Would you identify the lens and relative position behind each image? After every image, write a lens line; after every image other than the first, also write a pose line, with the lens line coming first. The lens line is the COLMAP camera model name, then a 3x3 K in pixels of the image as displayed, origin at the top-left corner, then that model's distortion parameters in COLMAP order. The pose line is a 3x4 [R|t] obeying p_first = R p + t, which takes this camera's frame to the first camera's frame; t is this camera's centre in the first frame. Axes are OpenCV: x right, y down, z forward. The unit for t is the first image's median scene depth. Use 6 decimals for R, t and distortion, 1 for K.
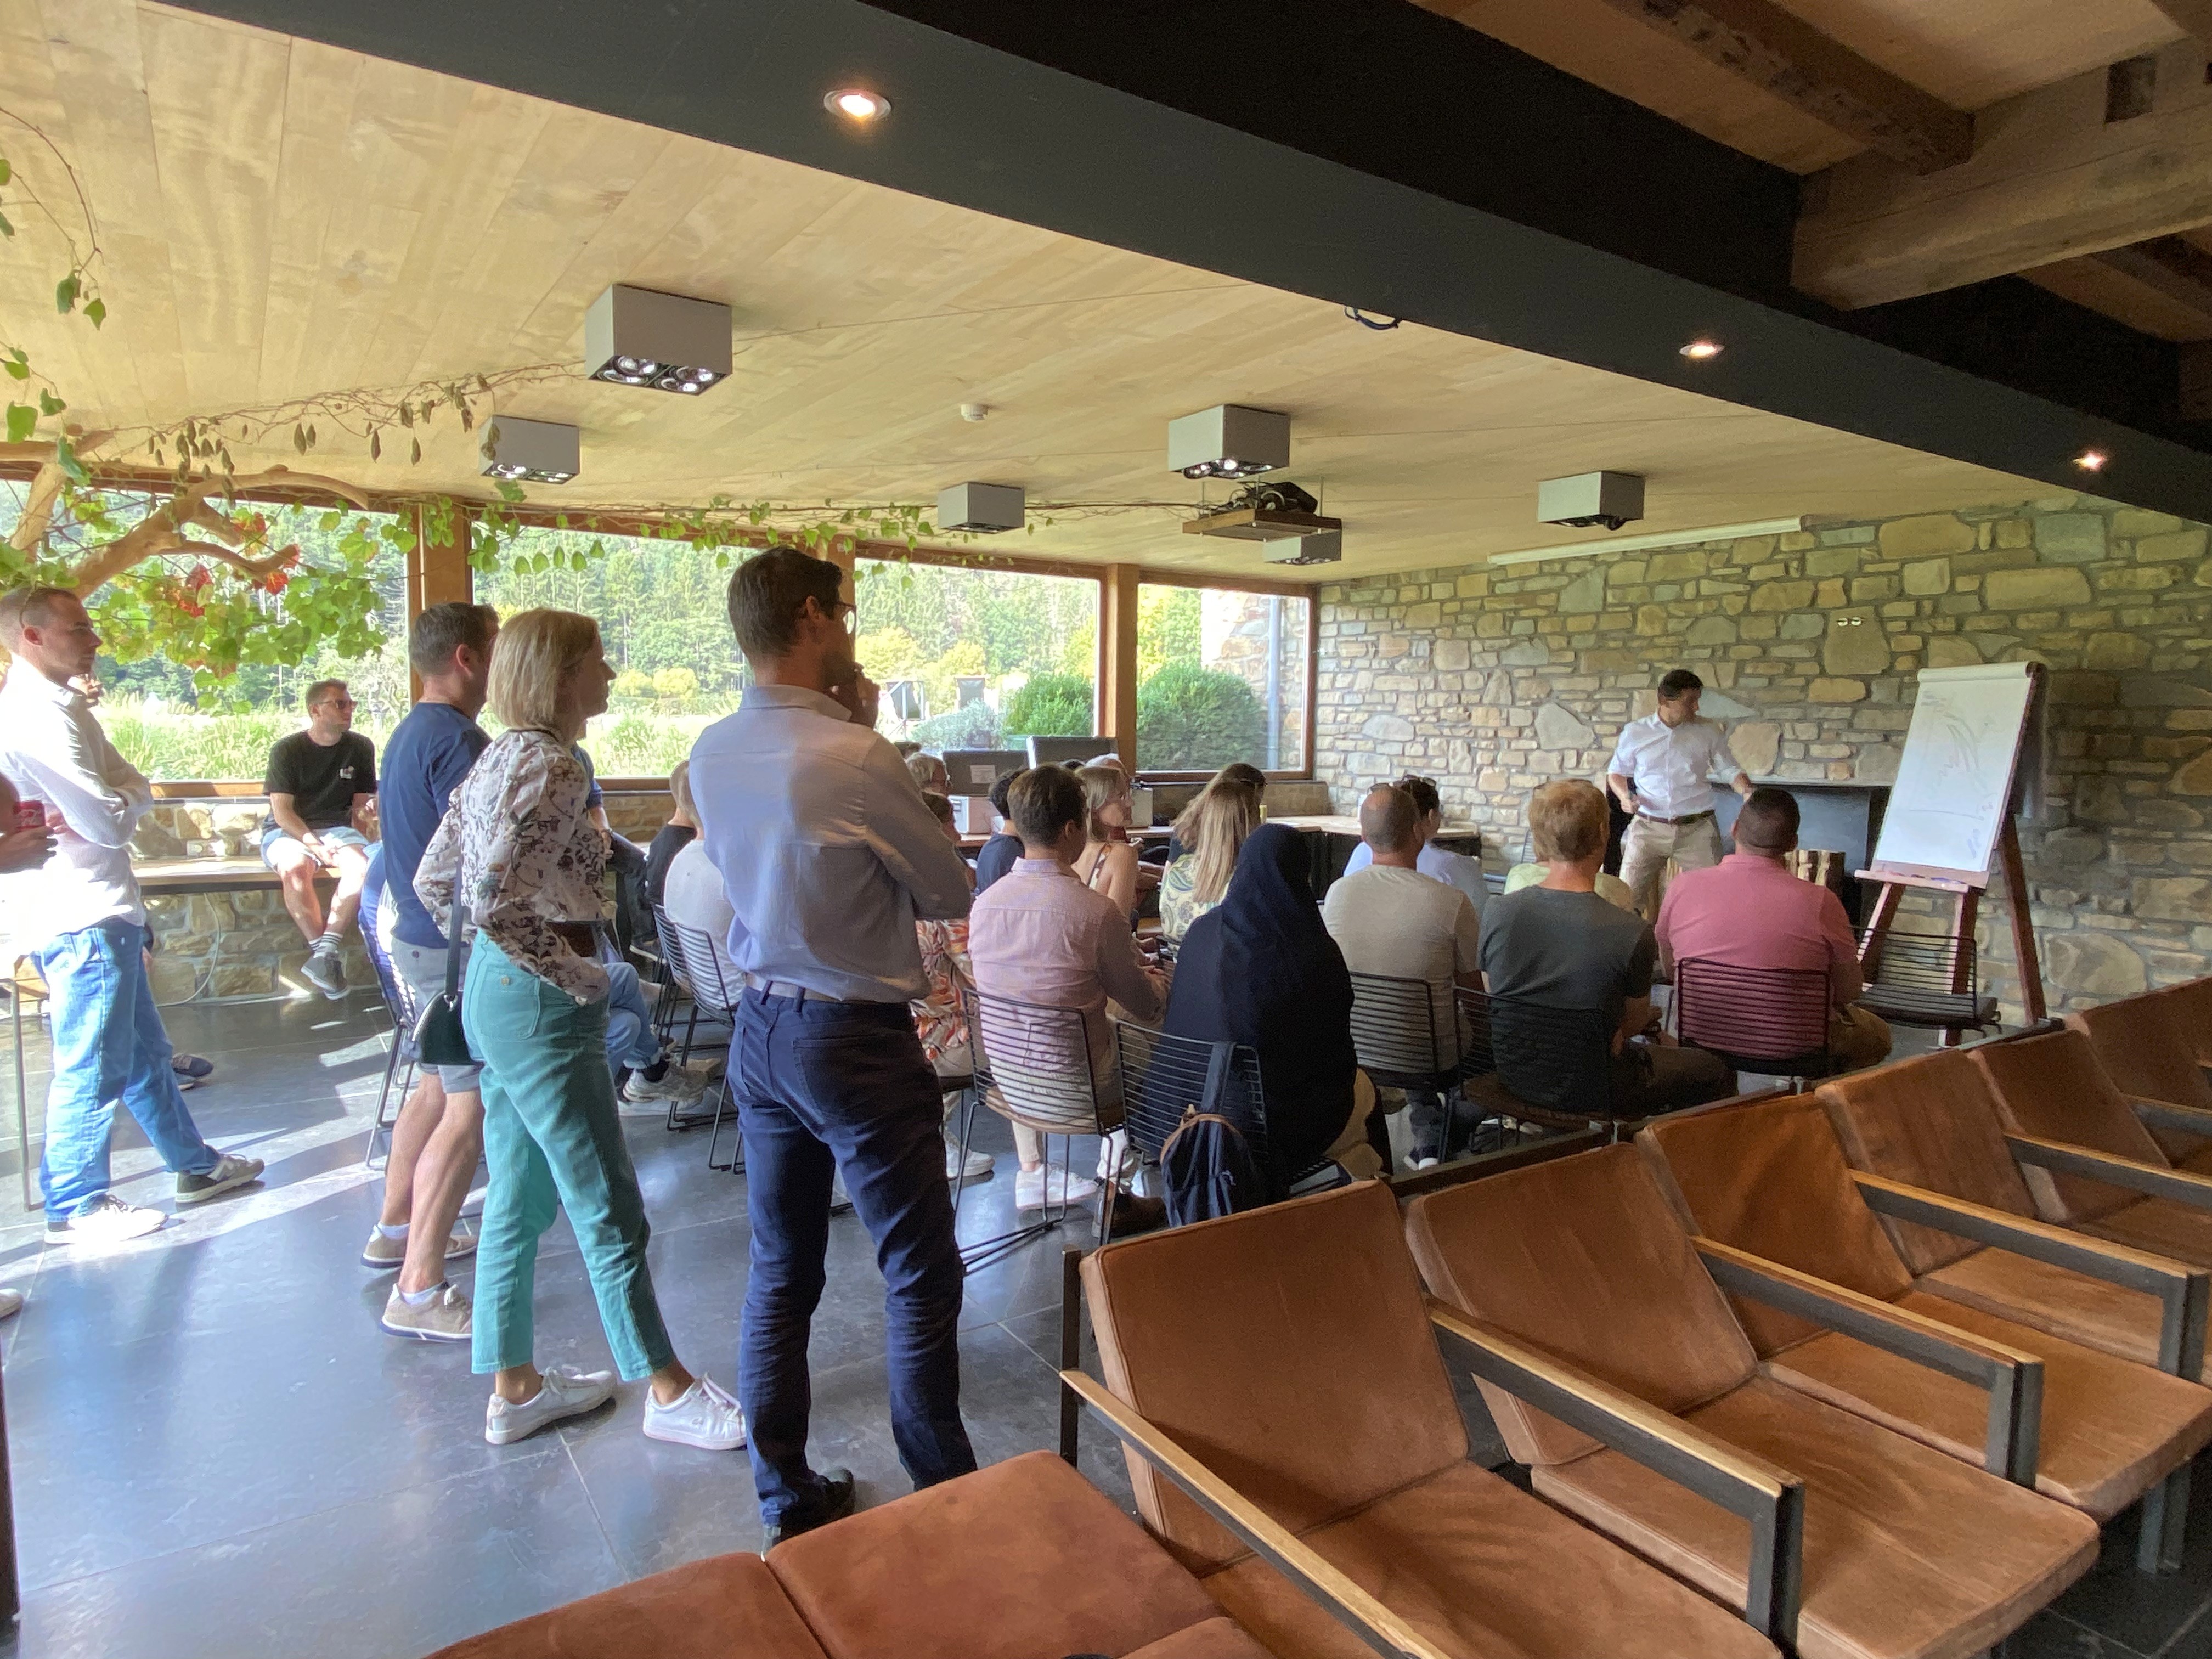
lens RADIAL K [[1295.8, 0, 1105.8], [0, 1295.8, 837.9], [0, 0, 1]] dist [-0.000485, -0.003007]
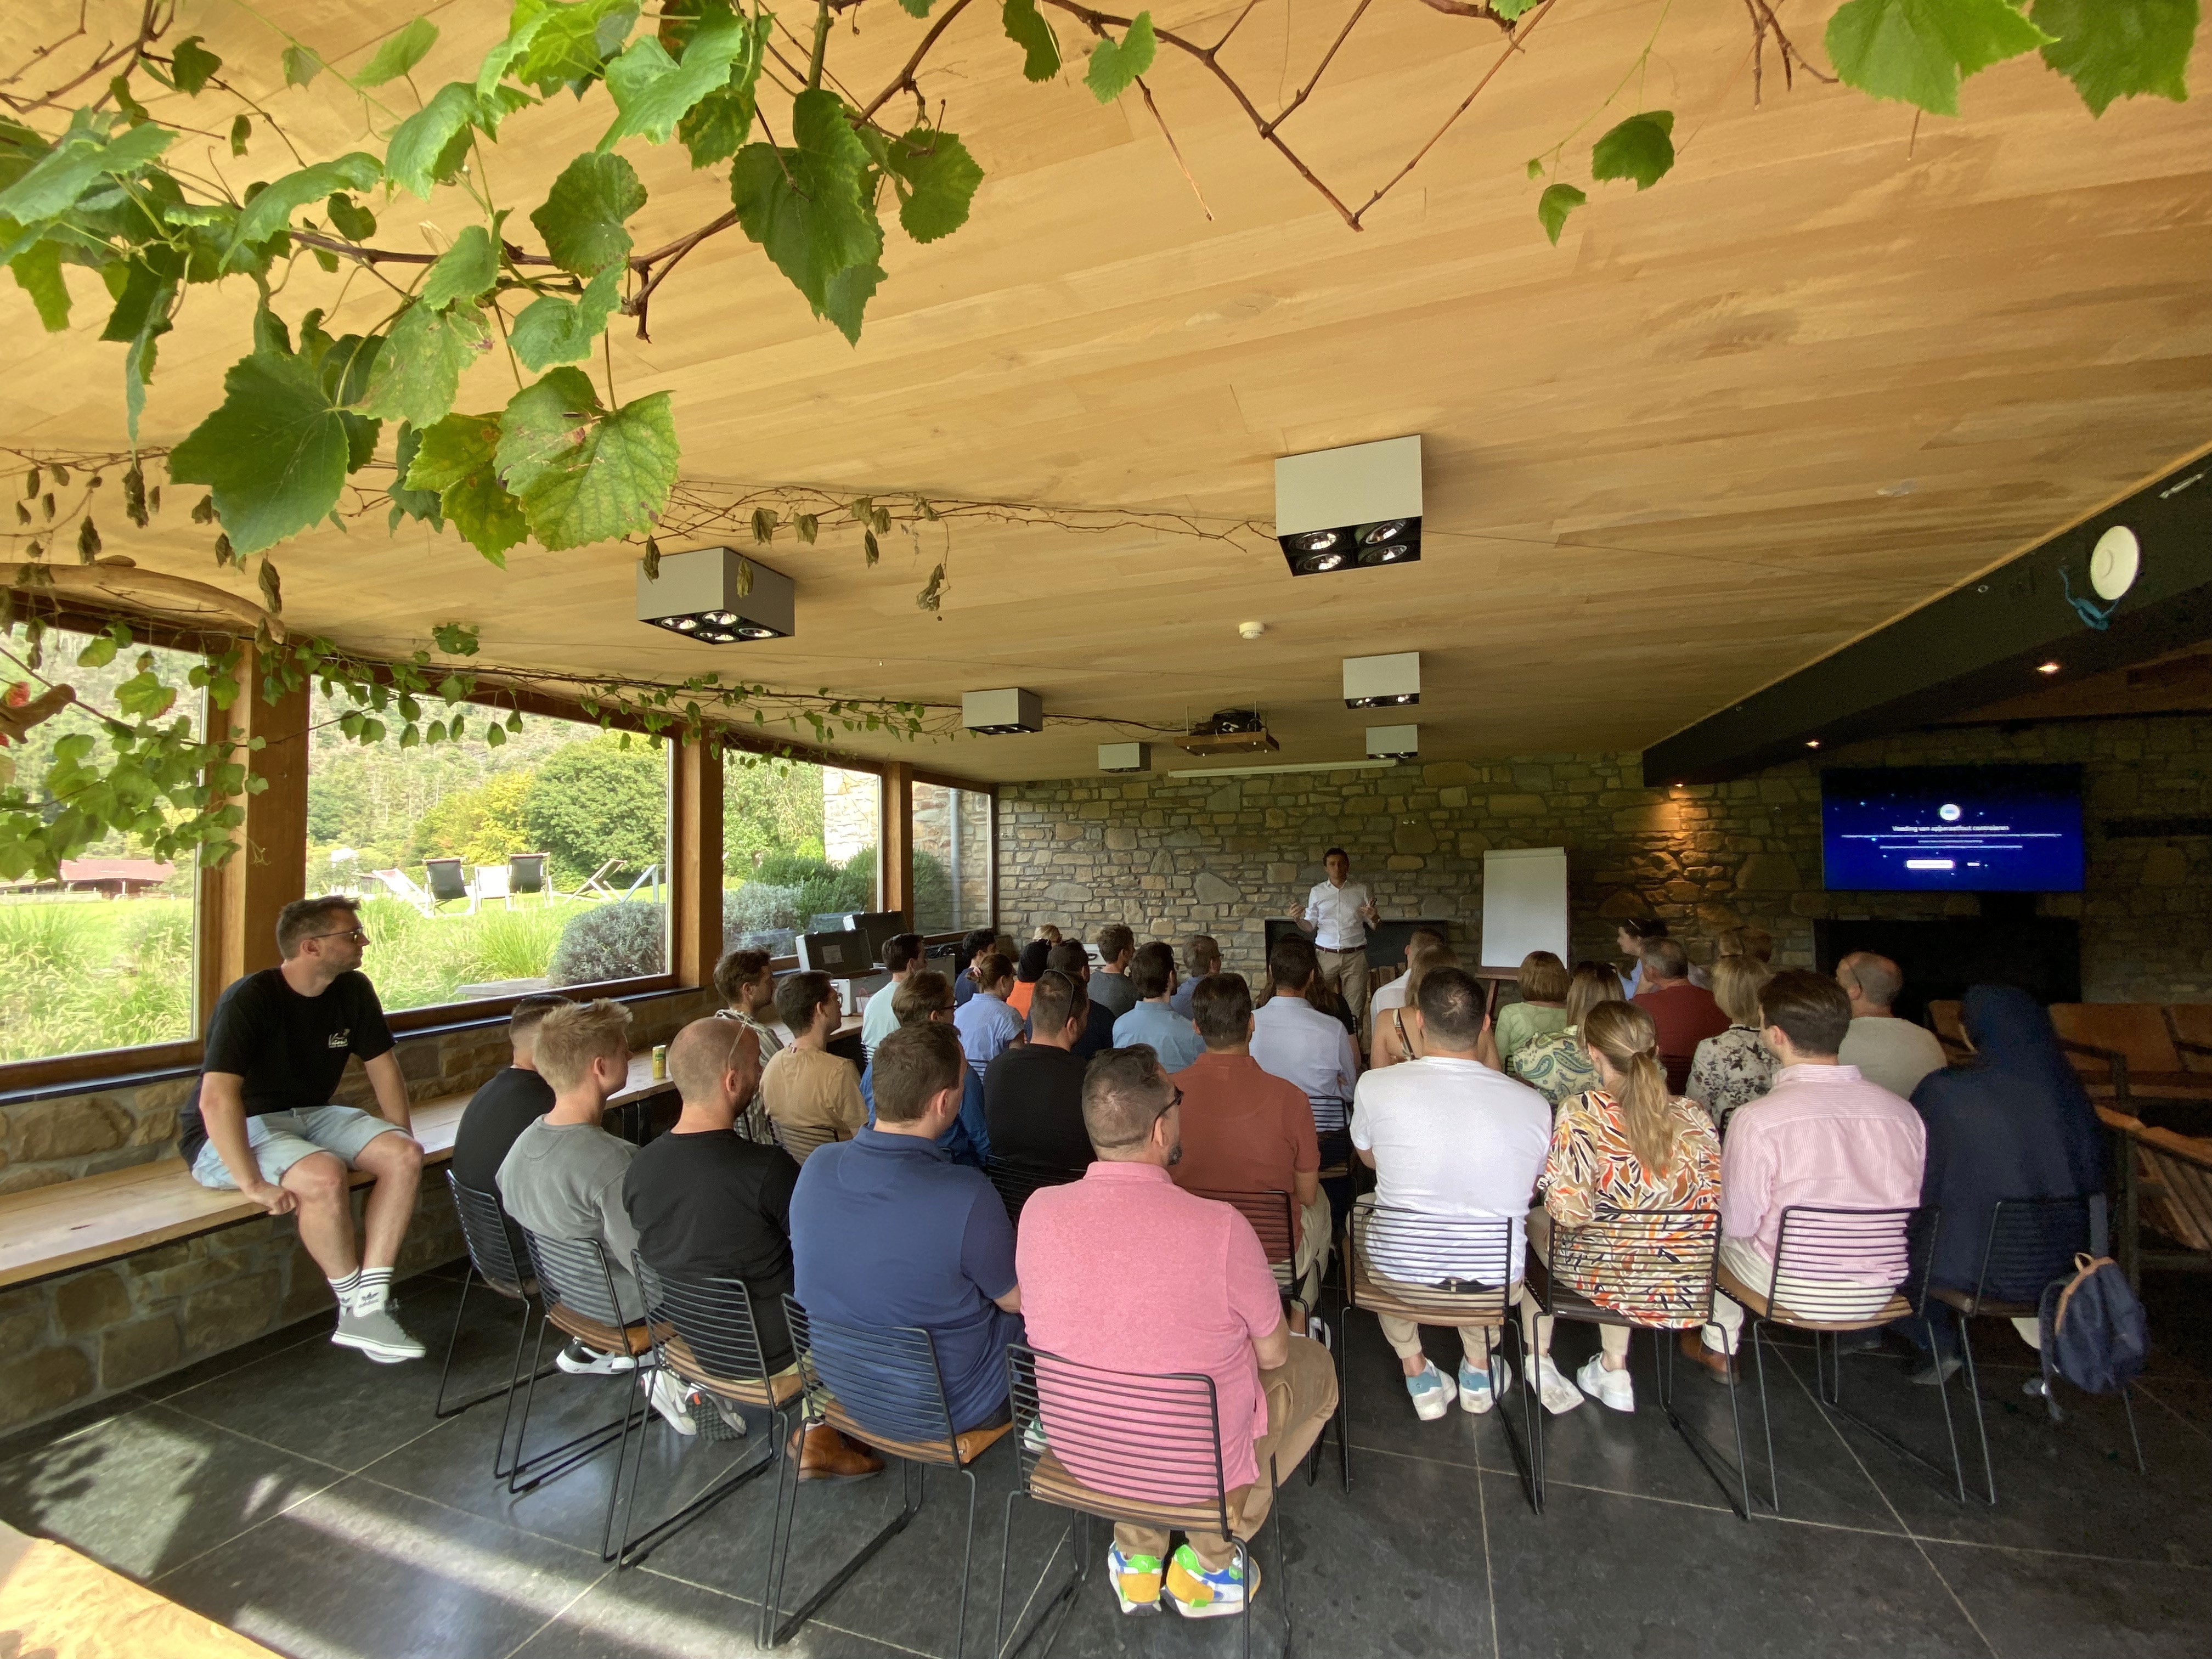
lens RADIAL K [[903.4, 0, 1104.8], [0, 903.4, 824.3], [0, 0, 1]] dist [0.003510, -0.000086]
pose [[0.799937, 0.011668, 0.599970, -0.338965], [0.076621, 0.989641, -0.121405, -0.040830], [-0.595172, 0.143086, 0.790757, 0.243864]]
